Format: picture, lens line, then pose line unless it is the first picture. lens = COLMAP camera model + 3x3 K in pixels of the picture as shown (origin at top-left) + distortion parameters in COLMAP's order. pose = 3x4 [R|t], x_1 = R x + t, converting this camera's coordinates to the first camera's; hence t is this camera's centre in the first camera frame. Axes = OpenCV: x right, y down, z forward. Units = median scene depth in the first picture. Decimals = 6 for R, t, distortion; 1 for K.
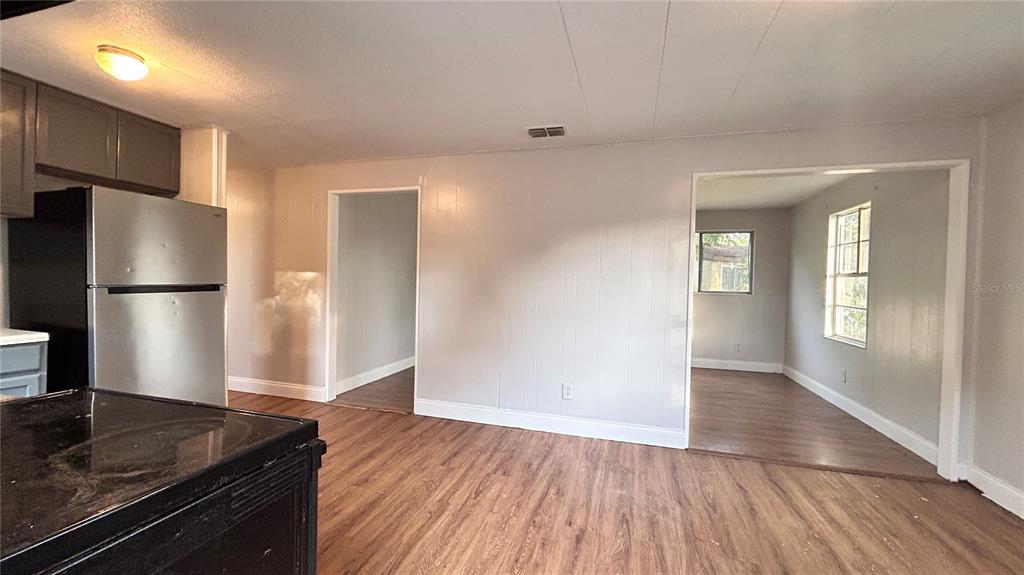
lens RADIAL K [[413.4, 0, 510.2], [0, 413.4, 286.4], [0, 0, 1]] dist [0.000082, 0.000620]
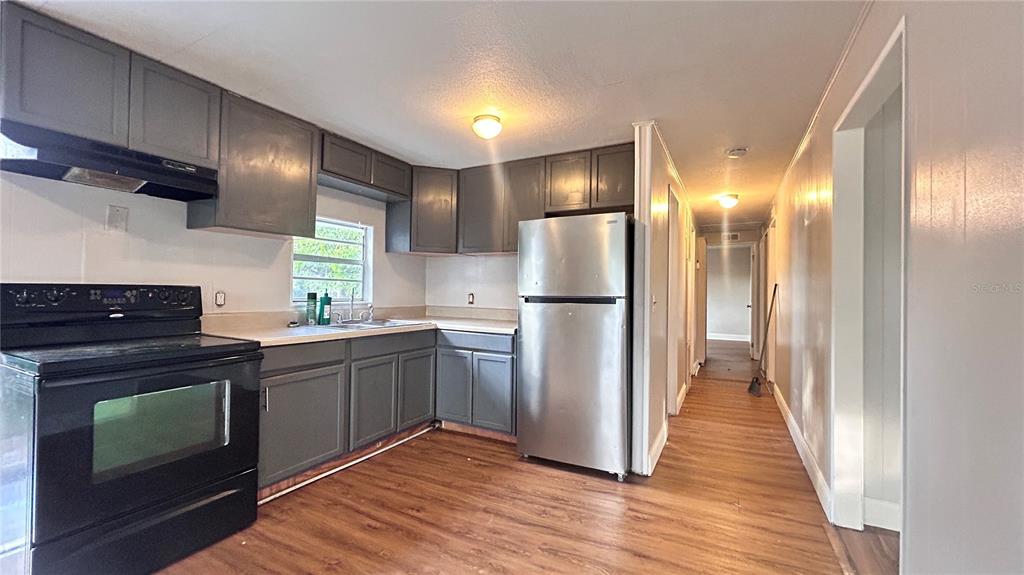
lens RADIAL K [[413.4, 0, 510.0], [0, 413.4, 285.3], [0, 0, 1]] dist [0.000082, 0.000620]
pose [[-0.193941, -0.037489, -0.980297, 0.259765], [-0.030333, 0.999021, -0.032204, 0.005821], [0.980544, 0.023489, -0.194888, 1.060611]]
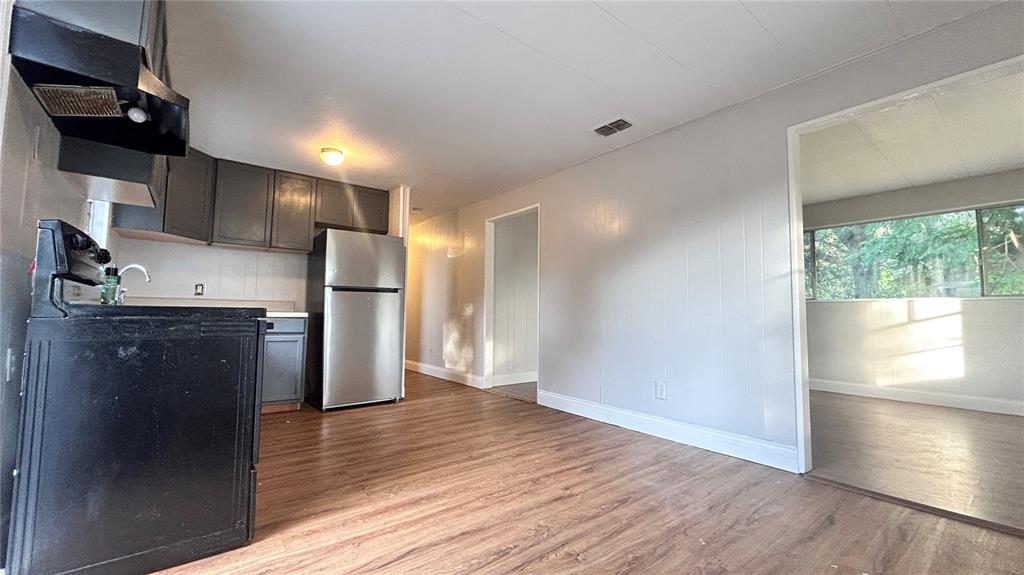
lens RADIAL K [[413.4, 0, 509.6], [0, 413.4, 287.0], [0, 0, 1]] dist [0.000082, 0.000620]
pose [[0.815187, -0.052788, -0.576787, 0.523551], [0.000472, 0.995898, -0.090477, 0.137291], [0.579197, 0.073483, 0.811869, 0.041951]]
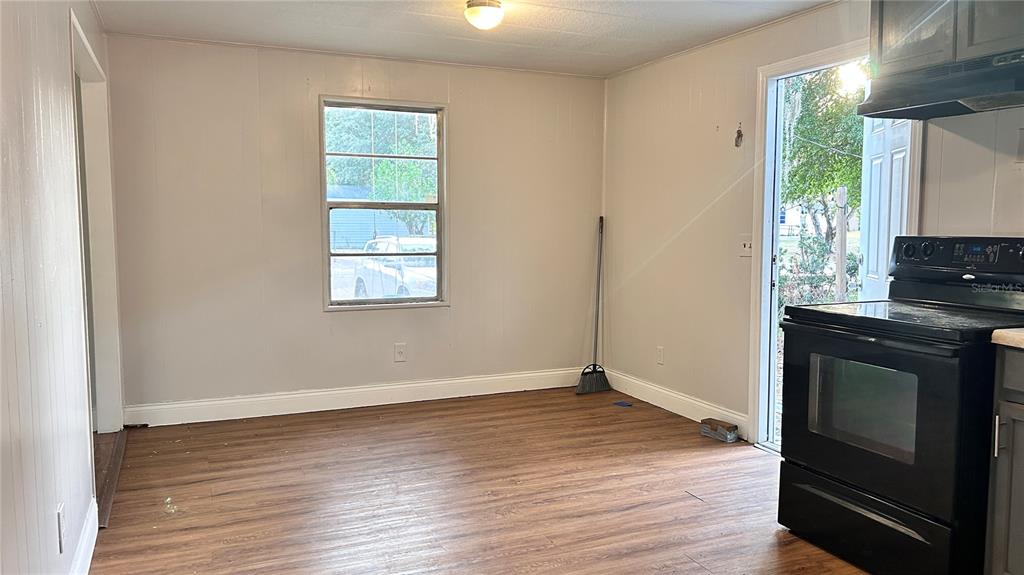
lens RADIAL K [[767.9, 0, 511.0], [0, 767.9, 285.0], [0, 0, 1]] dist [0.042944, -0.013270]
pose [[-0.639893, -0.087873, 0.763423, -0.798202], [-0.006551, 0.994028, 0.108926, -0.048266], [-0.768436, 0.064700, -0.636648, 1.430688]]
